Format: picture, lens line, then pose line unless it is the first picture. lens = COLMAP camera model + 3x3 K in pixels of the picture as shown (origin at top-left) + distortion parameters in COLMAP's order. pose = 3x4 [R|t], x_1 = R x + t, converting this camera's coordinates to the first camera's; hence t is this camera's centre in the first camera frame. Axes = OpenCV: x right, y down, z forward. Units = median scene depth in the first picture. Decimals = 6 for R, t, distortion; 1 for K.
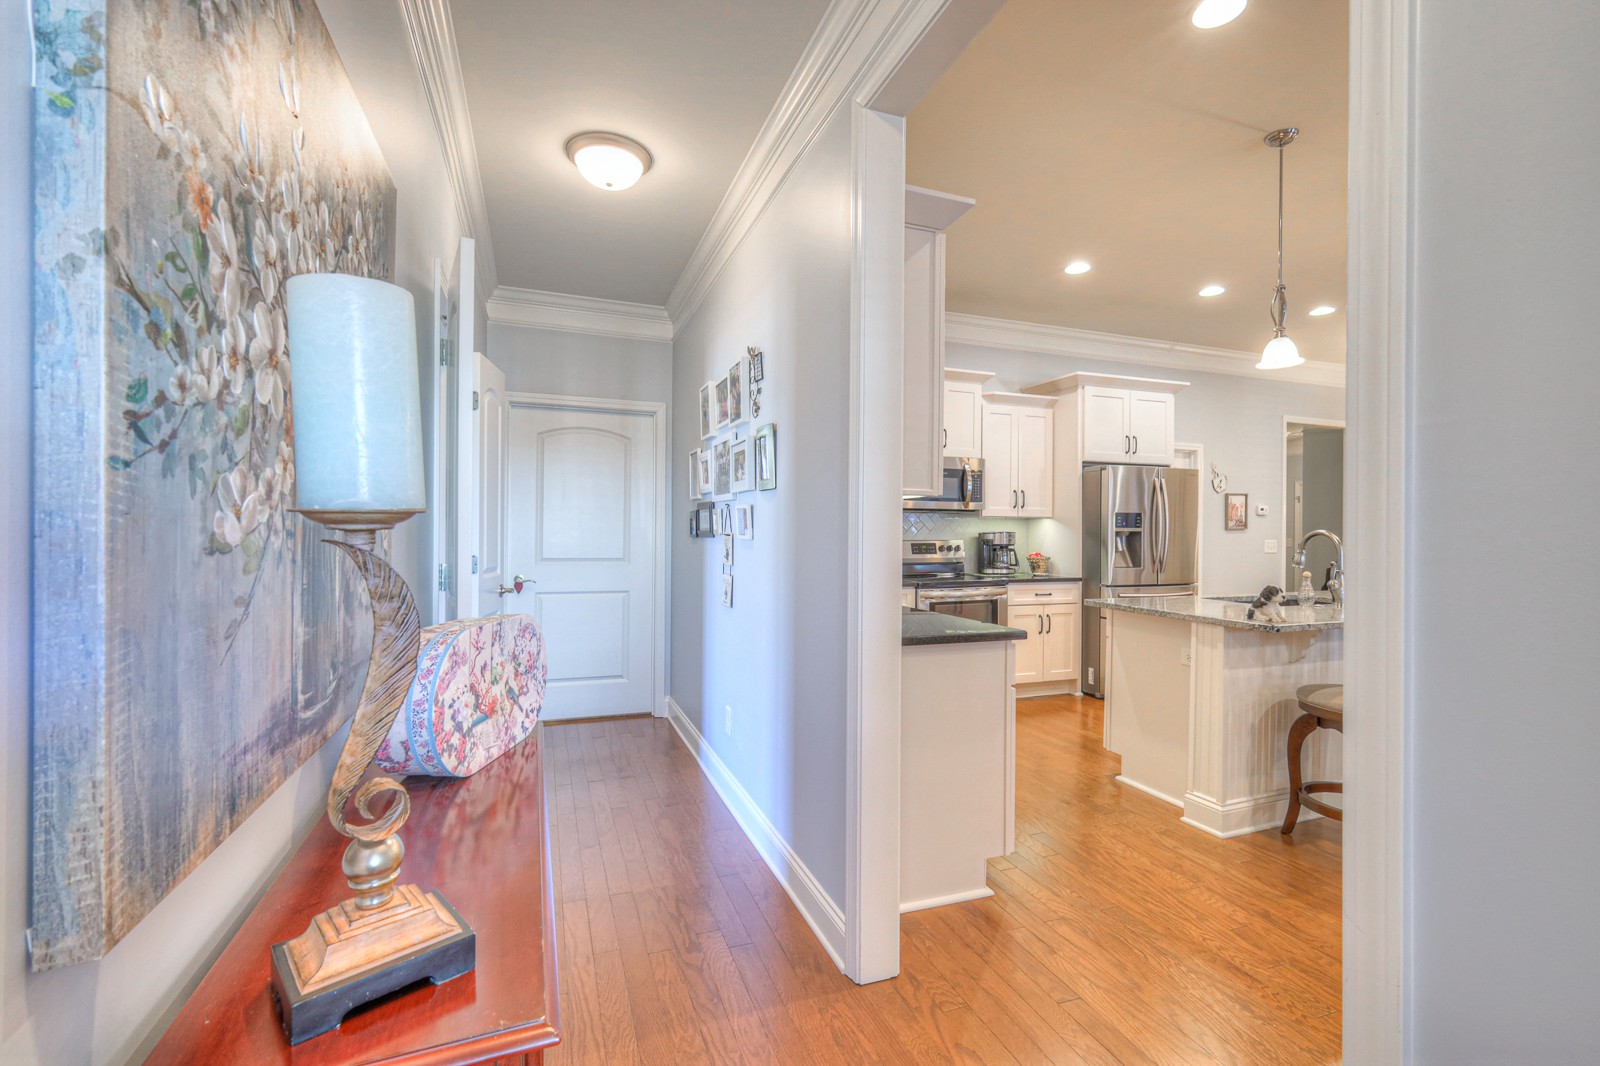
lens RADIAL K [[694.1, 0, 800.8], [0, 694.1, 531.2], [0, 0, 1]] dist [0.002227, -0.000528]
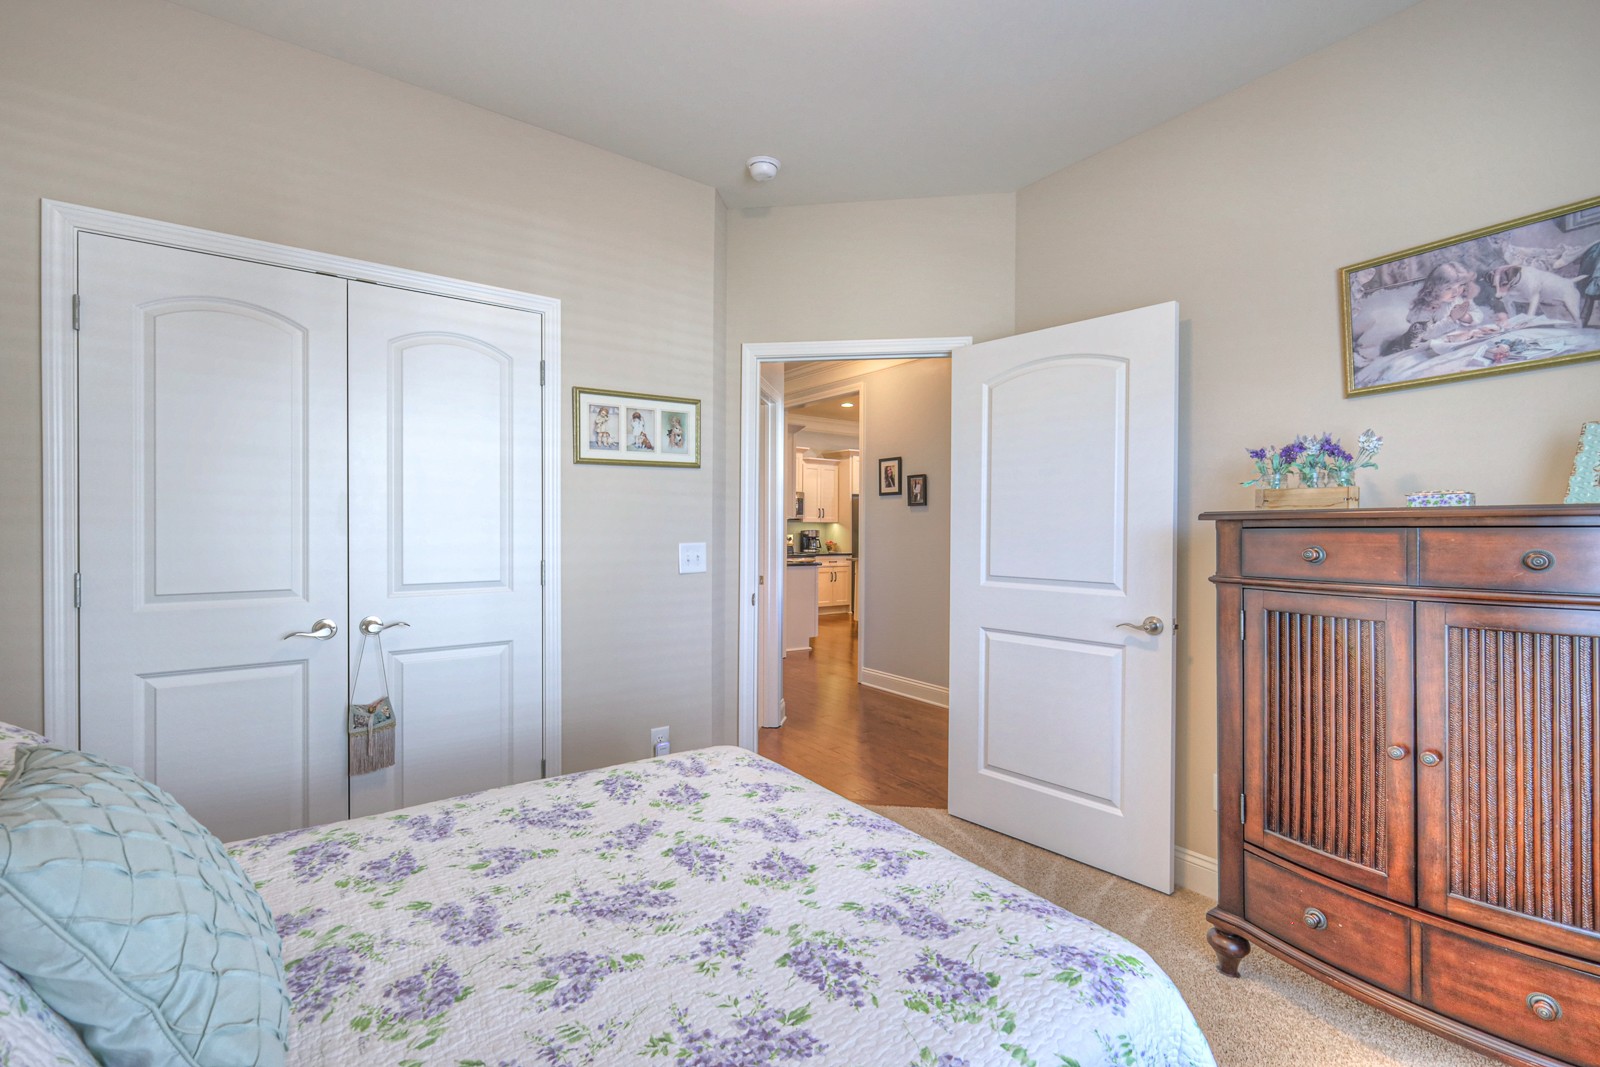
lens RADIAL K [[694.1, 0, 799.5], [0, 694.1, 529.3], [0, 0, 1]] dist [0.002227, -0.000528]
pose [[0.962582, -0.002063, 0.270983, -0.273109], [0.001089, 0.999992, 0.003745, -0.008989], [-0.270989, -0.003310, 0.962577, -0.860918]]
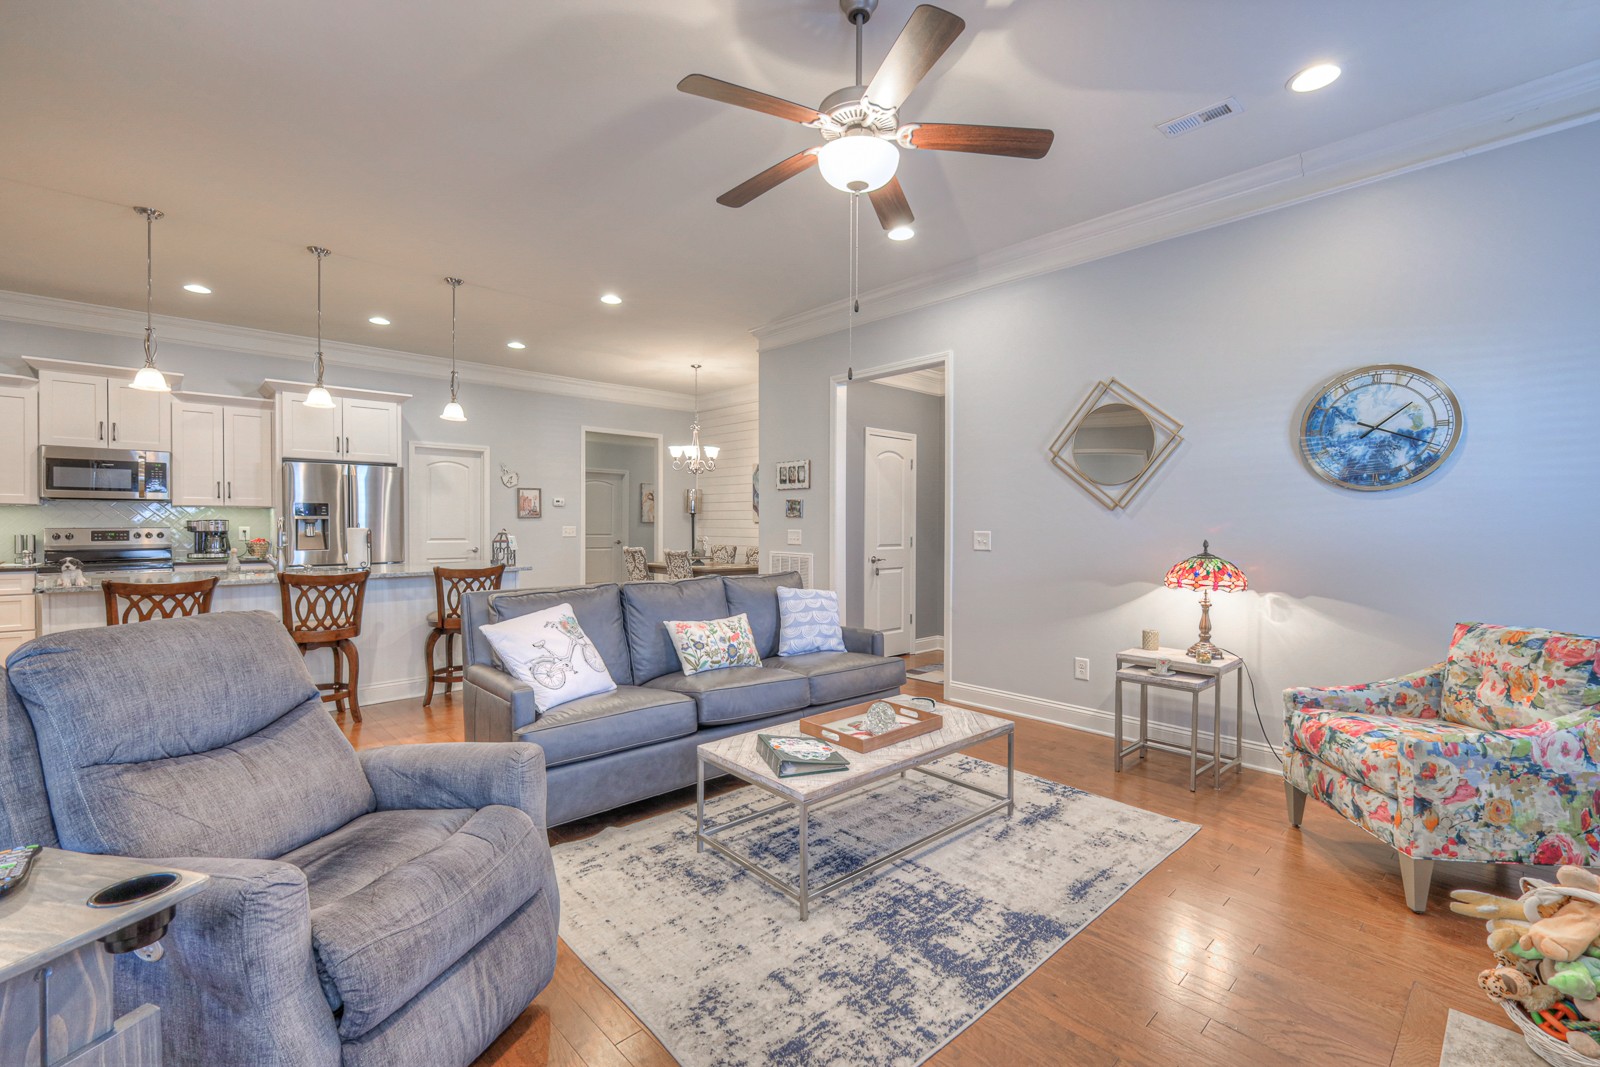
lens RADIAL K [[694.1, 0, 800.4], [0, 694.1, 531.4], [0, 0, 1]] dist [0.002227, -0.000528]
pose [[0.923288, -0.008356, 0.384016, 0.756866], [0.002995, 0.999890, 0.014555, 0.006683], [-0.384096, -0.012288, 0.923212, -0.386892]]
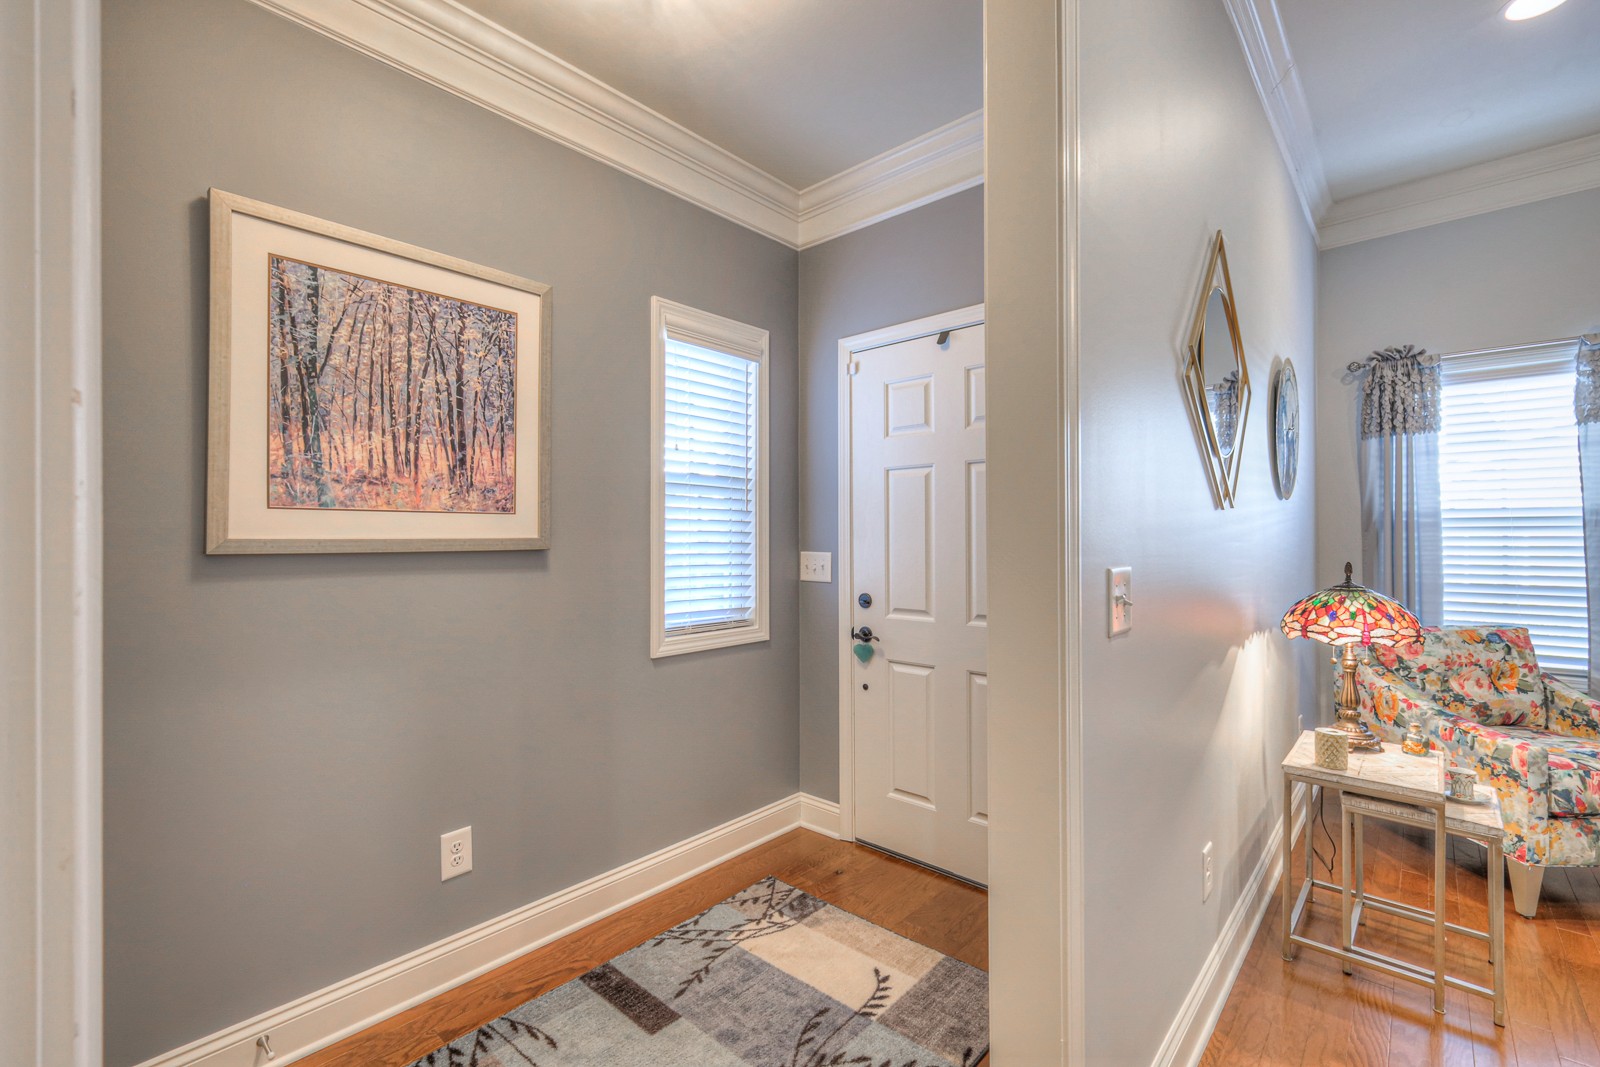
lens RADIAL K [[694.1, 0, 796.7], [0, 694.1, 533.9], [0, 0, 1]] dist [0.002227, -0.000528]
pose [[-0.455077, -0.002690, 0.890448, 1.138977], [-0.002418, 0.999995, 0.001785, 0.008814], [-0.890449, -0.001341, -0.455081, 0.548384]]
